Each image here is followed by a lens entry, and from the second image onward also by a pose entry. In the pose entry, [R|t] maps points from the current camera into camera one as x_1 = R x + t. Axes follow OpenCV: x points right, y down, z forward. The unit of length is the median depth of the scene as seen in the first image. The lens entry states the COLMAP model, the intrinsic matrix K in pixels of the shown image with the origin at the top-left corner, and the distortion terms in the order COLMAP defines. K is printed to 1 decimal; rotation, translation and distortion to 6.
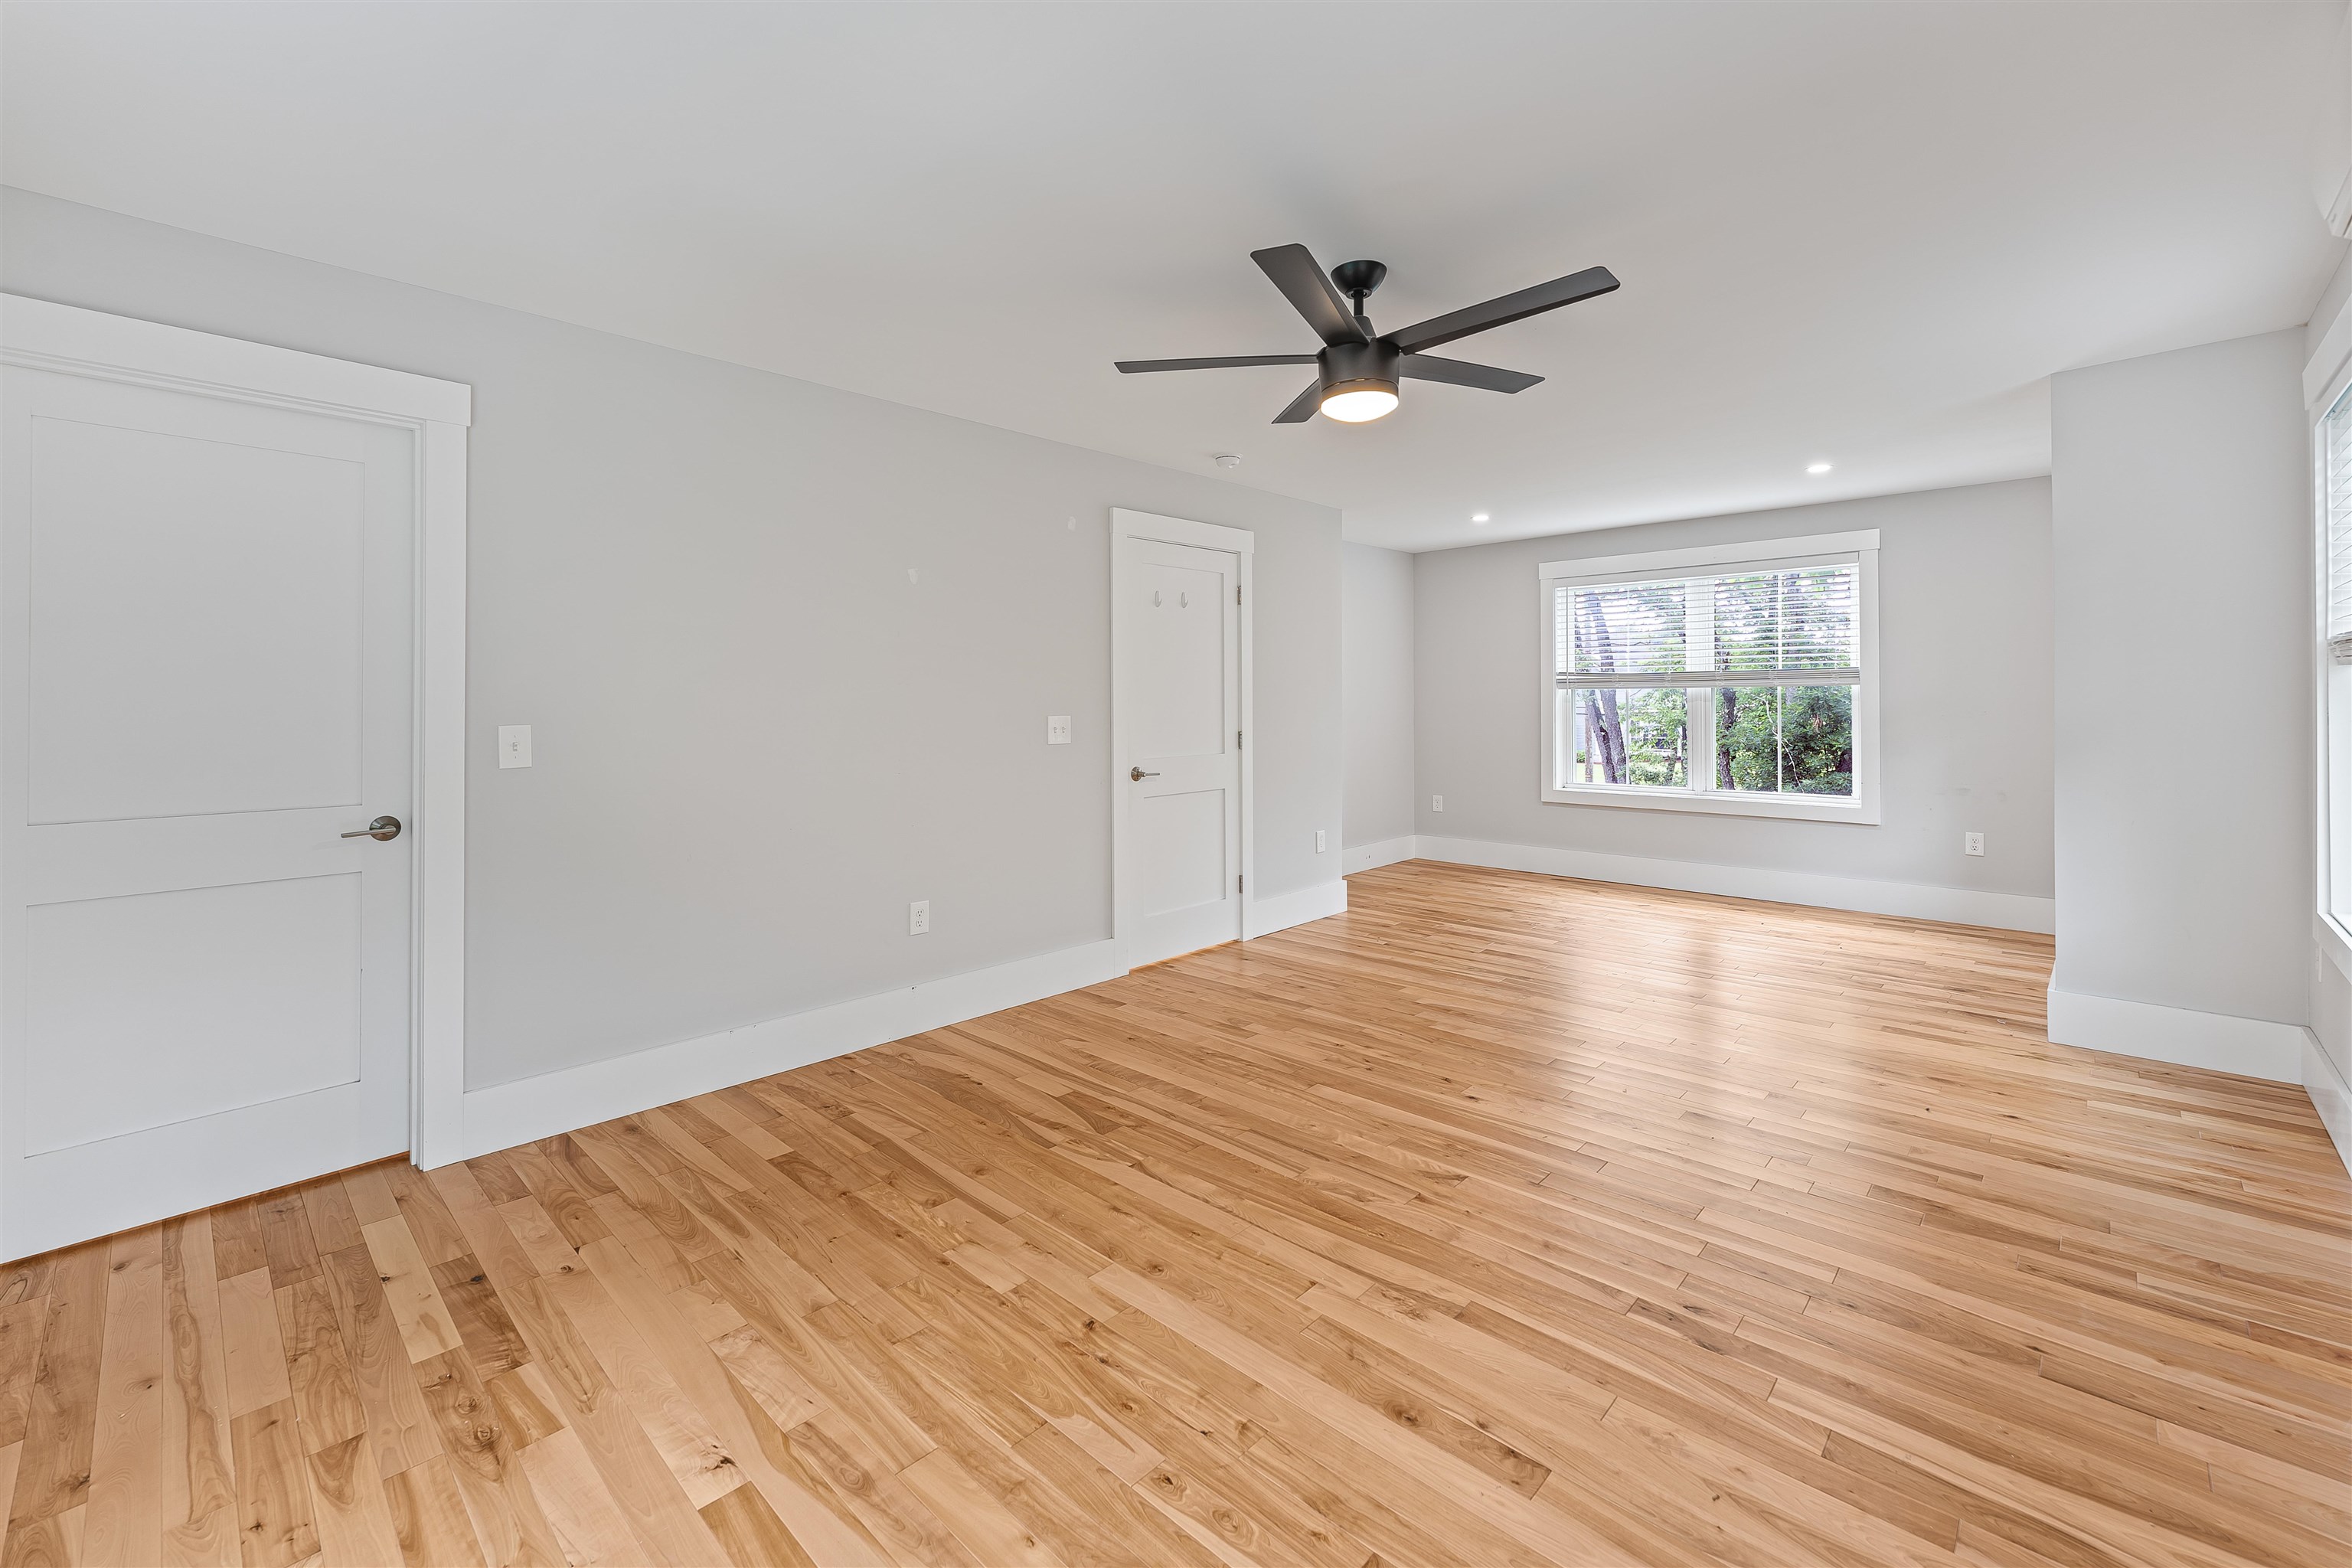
lens RADIAL K [[972.1, 0, 1177.2], [0, 972.1, 697.0], [0, 0, 1]] dist [0.000361, 0.000099]
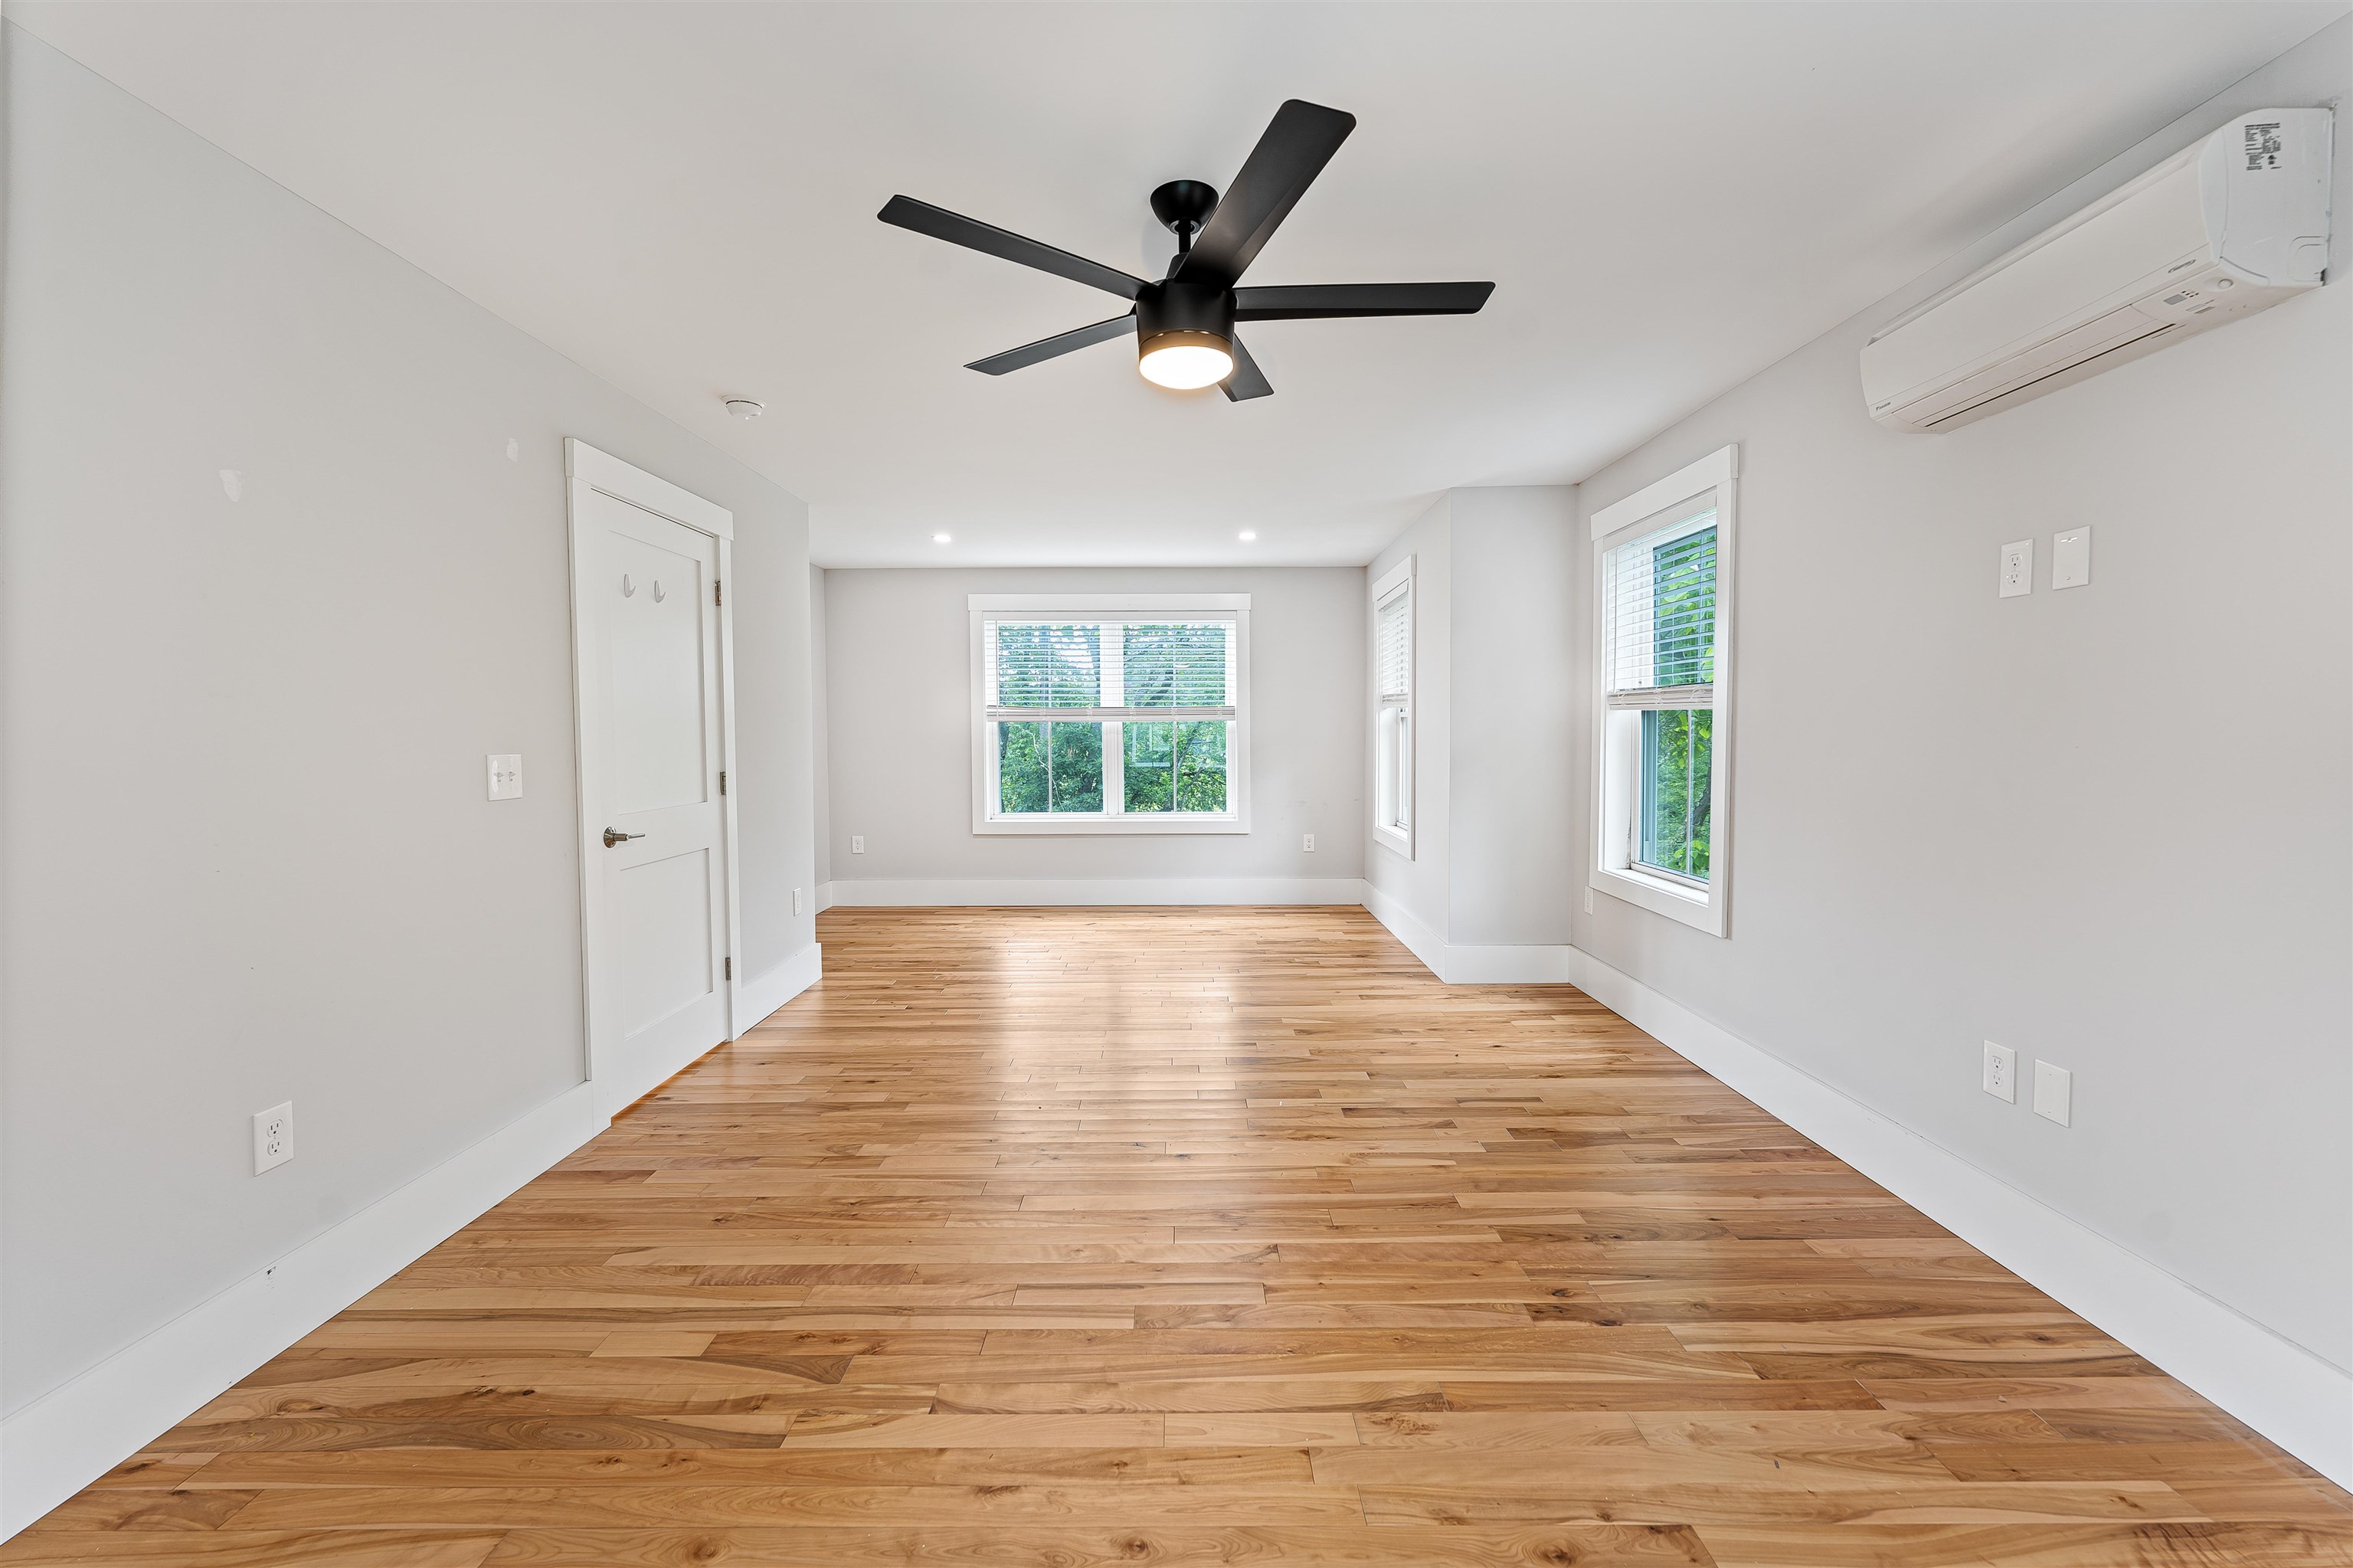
lens RADIAL K [[943.4, 0, 1174.2], [0, 943.4, 769.2], [0, 0, 1]] dist [0.000817, 0.000133]
pose [[0.725983, -0.024292, 0.687284, -0.298384], [-0.003268, 0.999243, 0.038770, 0.005199], [-0.687705, -0.030392, 0.725354, 0.338290]]
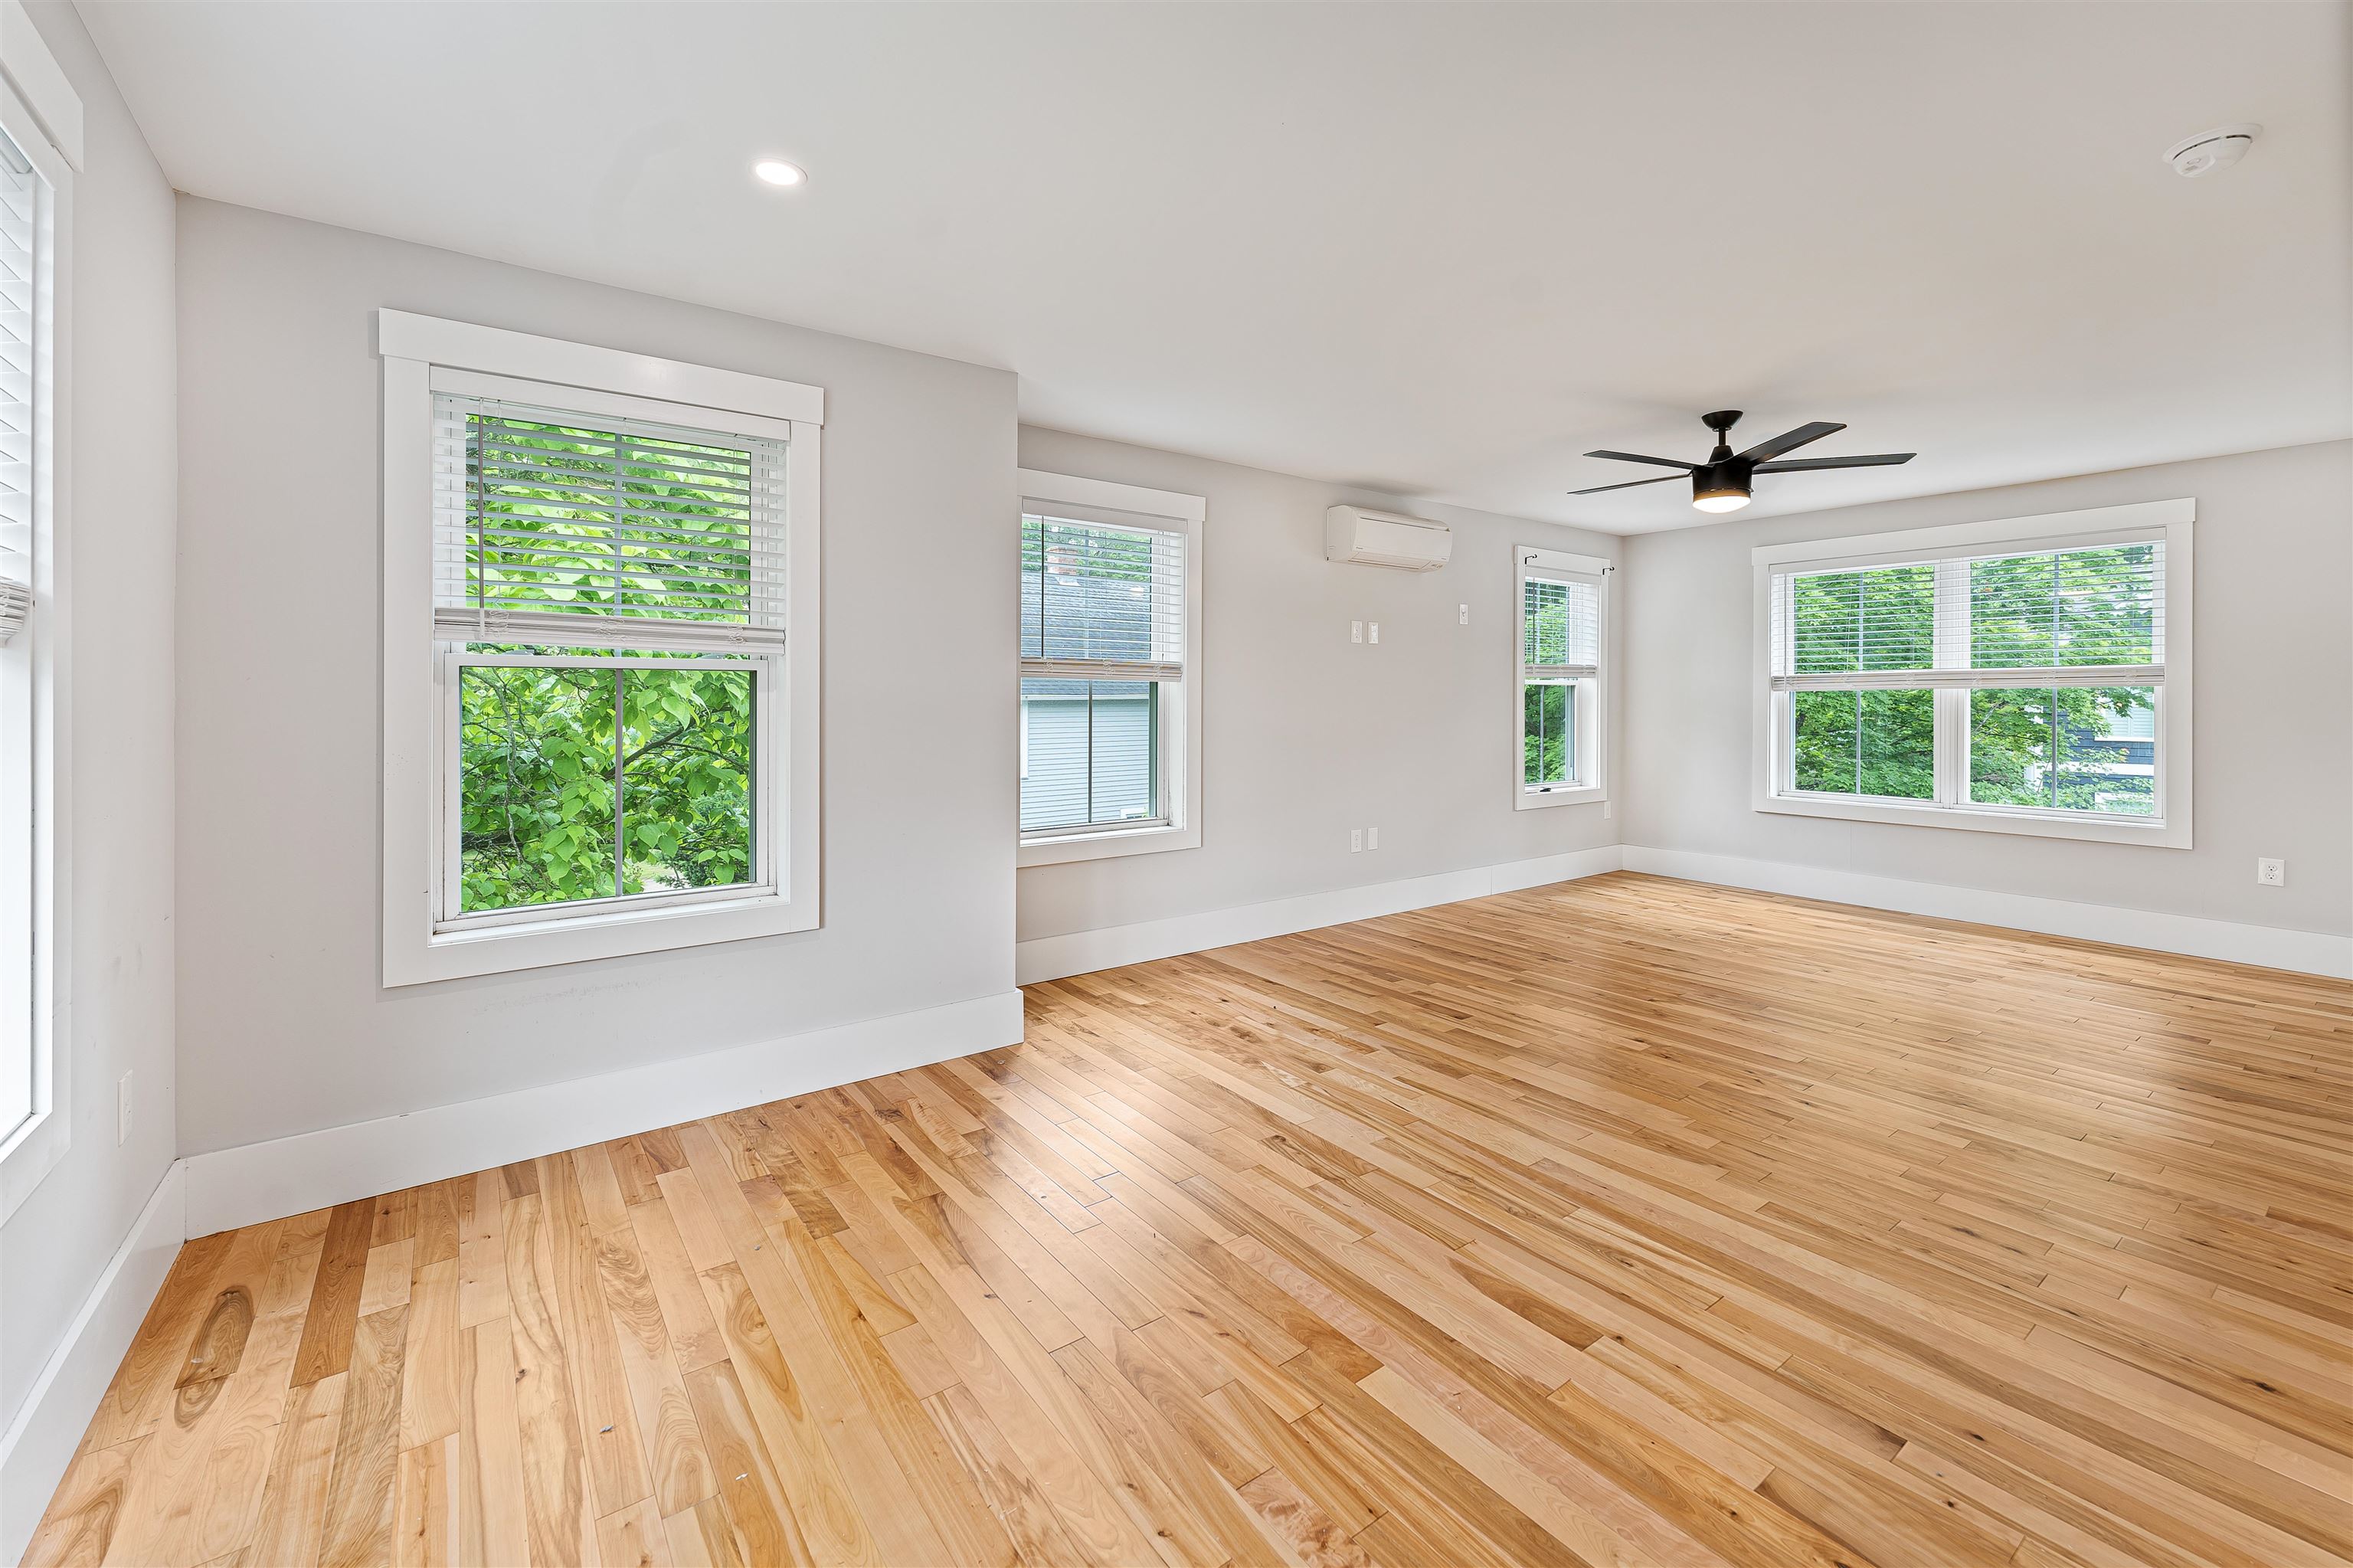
lens RADIAL K [[972.6, 0, 1177.7], [0, 972.6, 696.9], [0, 0, 1]] dist [0.000361, 0.000099]
pose [[-0.986363, 0.006293, 0.164465, 0.615390], [0.005375, 0.999967, -0.006029, 0.008169], [-0.164497, -0.005063, -0.986365, 2.106133]]
